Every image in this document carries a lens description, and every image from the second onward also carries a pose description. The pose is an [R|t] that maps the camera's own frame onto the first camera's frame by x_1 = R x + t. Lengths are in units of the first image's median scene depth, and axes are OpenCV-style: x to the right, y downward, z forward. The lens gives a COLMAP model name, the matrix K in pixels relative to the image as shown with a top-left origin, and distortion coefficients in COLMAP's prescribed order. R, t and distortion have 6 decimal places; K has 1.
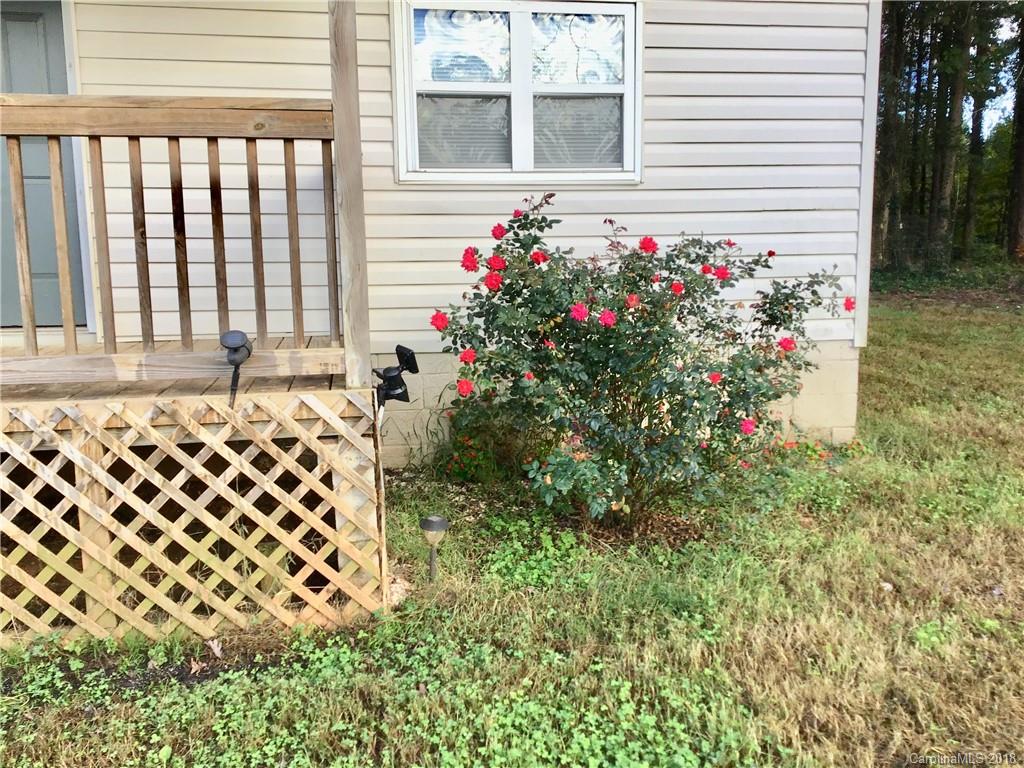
lens RADIAL K [[911.0, 0, 506.9], [0, 911.0, 387.6], [0, 0, 1]] dist [0.132195, -0.217837]
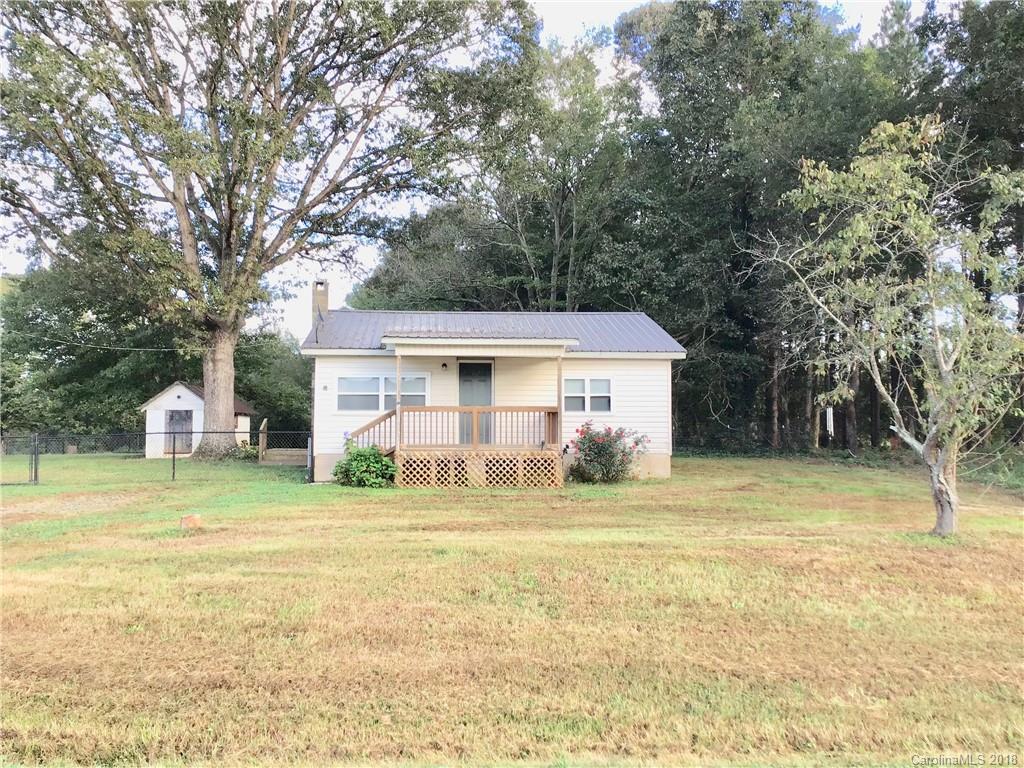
lens RADIAL K [[911.0, 0, 506.9], [0, 911.0, 387.6], [0, 0, 1]] dist [0.132195, -0.217837]
pose [[0.996587, 0.015640, -0.081059, -0.025368], [-0.031511, 0.979614, -0.198403, 0.845701], [0.076304, 0.200280, 0.976763, -5.329452]]
